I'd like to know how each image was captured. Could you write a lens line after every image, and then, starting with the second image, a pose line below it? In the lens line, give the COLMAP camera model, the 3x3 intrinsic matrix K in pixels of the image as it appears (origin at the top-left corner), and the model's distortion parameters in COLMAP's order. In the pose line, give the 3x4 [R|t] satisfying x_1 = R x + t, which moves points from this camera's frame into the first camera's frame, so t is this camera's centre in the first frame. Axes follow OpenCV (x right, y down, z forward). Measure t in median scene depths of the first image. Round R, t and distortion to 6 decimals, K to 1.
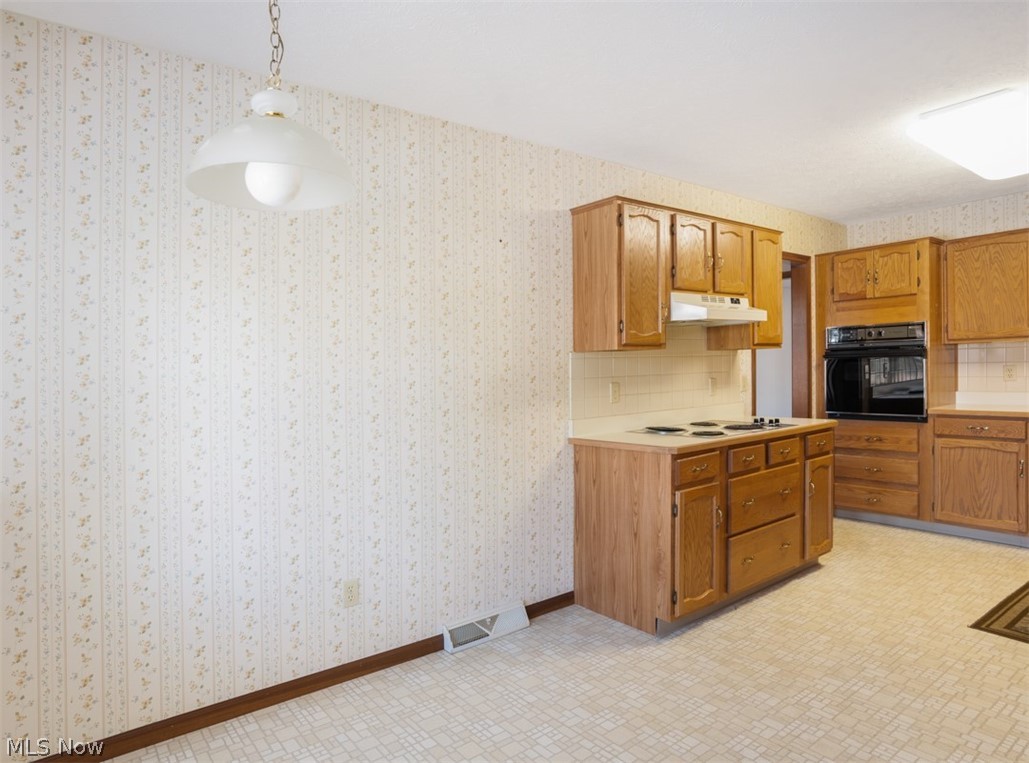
lens RADIAL K [[457.4, 0, 513.4], [0, 457.4, 385.8], [0, 0, 1]] dist [-0.042575, 0.016027]
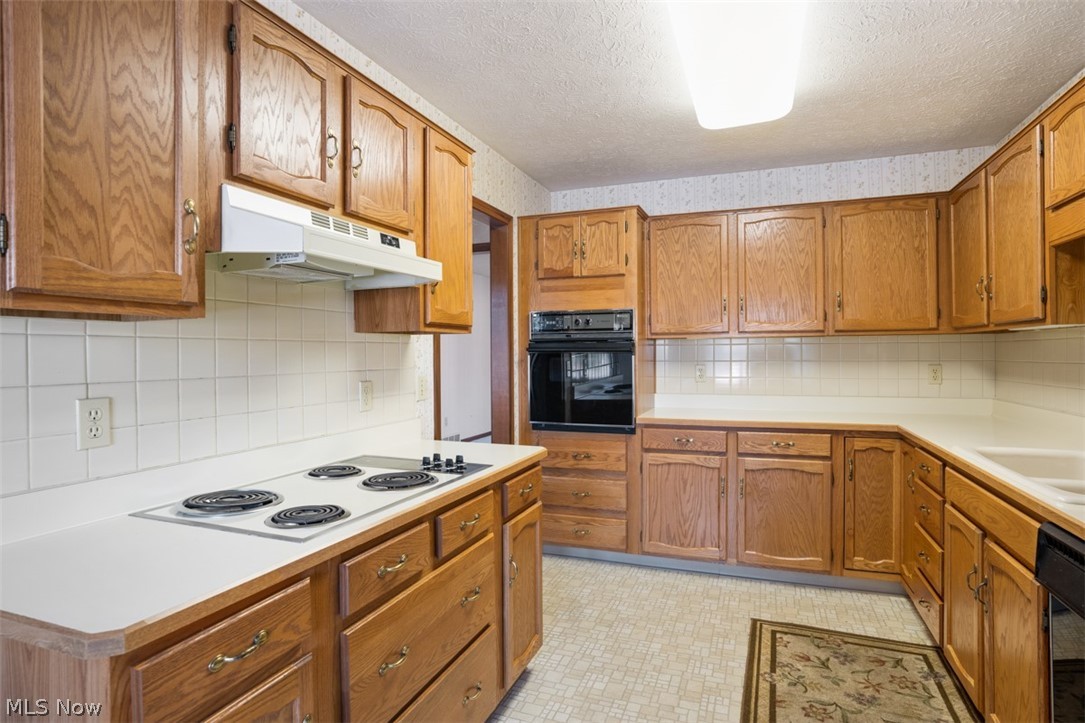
lens RADIAL K [[588.1, 0, 542.5], [0, 588.1, 361.5], [0, 0, 1]] dist [-0.001544, 0.000015]
pose [[0.806600, 0.016771, 0.590860, 0.166192], [0.004720, 0.999383, -0.034810, -0.013729], [-0.591079, 0.030867, 0.806023, 0.246310]]
